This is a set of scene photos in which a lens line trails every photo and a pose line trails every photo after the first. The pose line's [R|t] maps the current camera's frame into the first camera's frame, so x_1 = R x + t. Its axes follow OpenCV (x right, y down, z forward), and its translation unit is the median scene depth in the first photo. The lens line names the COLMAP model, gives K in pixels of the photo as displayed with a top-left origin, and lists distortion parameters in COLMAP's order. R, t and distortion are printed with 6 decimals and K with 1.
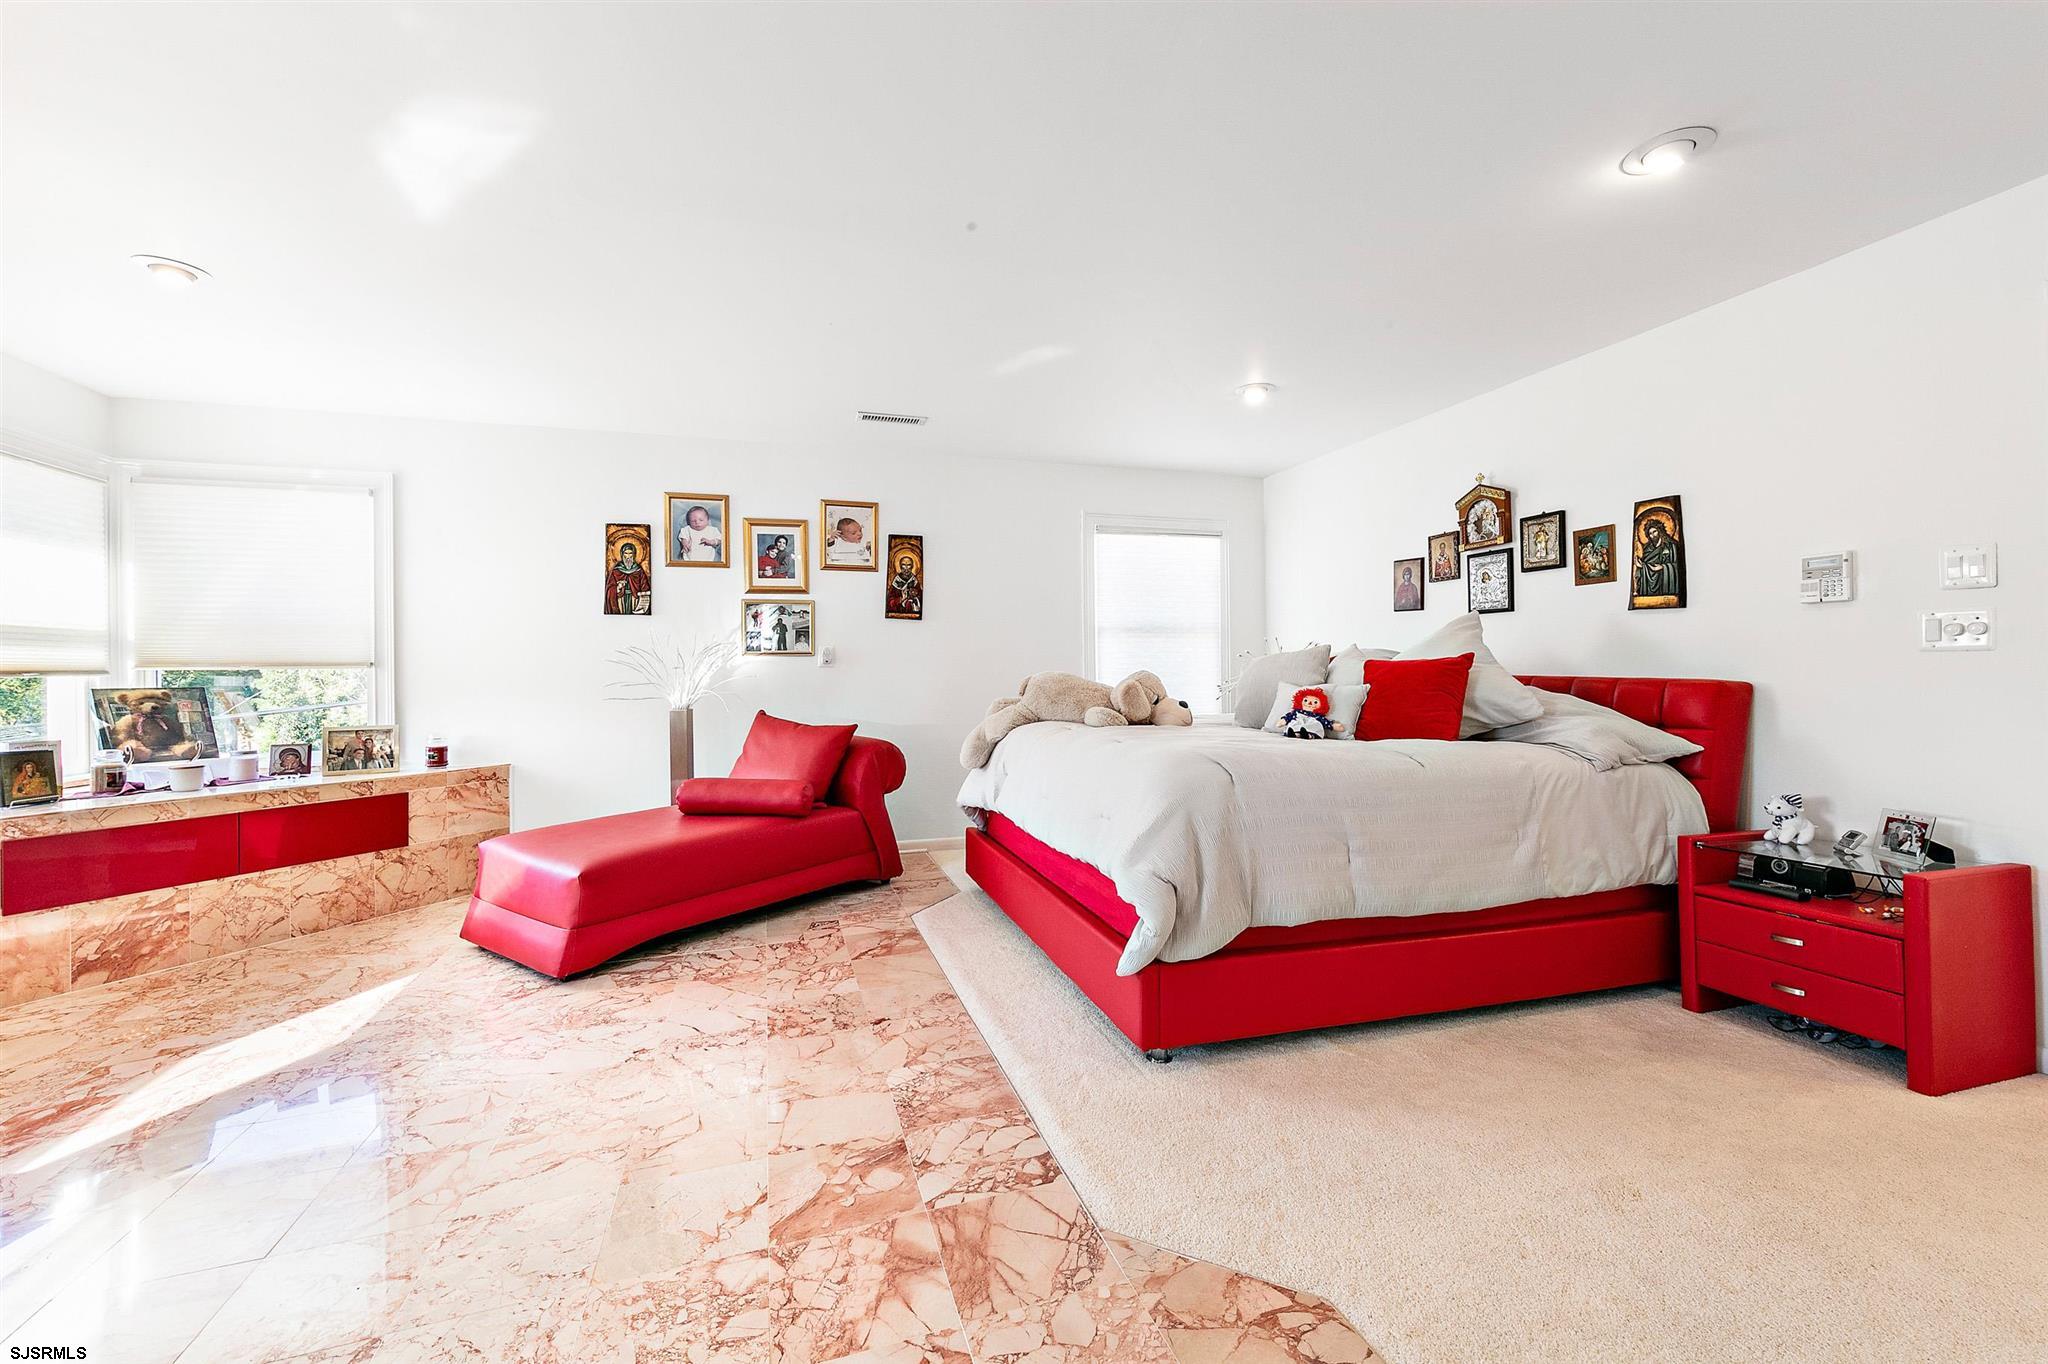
lens RADIAL K [[793.3, 0, 1018.8], [0, 793.3, 675.5], [0, 0, 1]] dist [-0.001635, 0.000258]
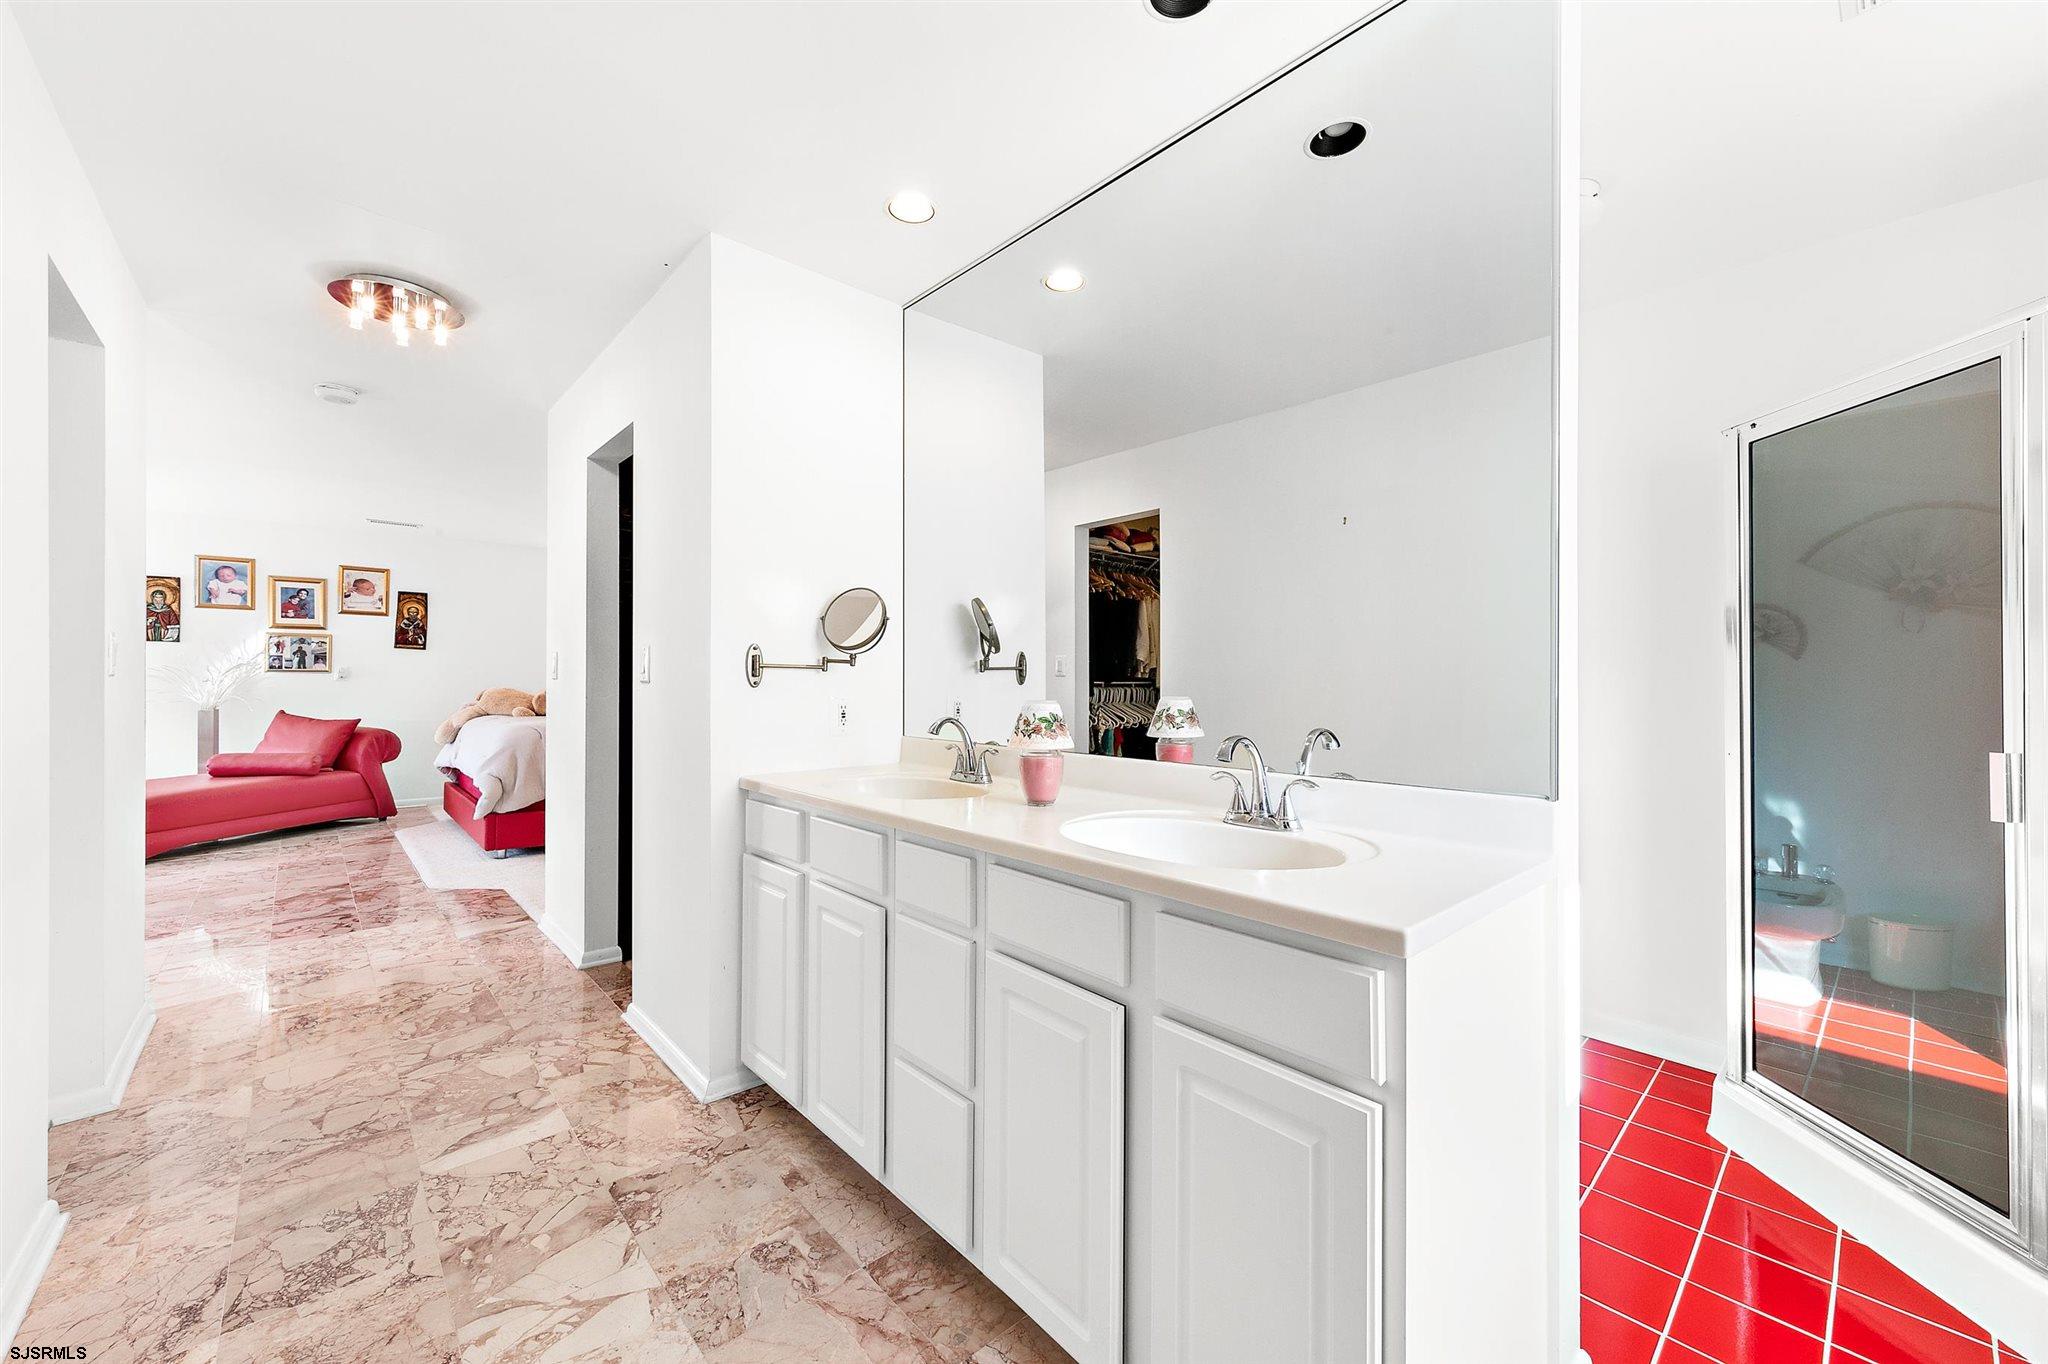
lens RADIAL K [[793.3, 0, 1037.4], [0, 793.3, 681.5], [0, 0, 1]] dist [-0.001635, 0.000258]
pose [[0.905210, 0.017215, 0.424615, 0.305850], [-0.013998, 0.999845, -0.010696, -0.012536], [-0.424733, 0.003739, 0.905311, -0.884556]]
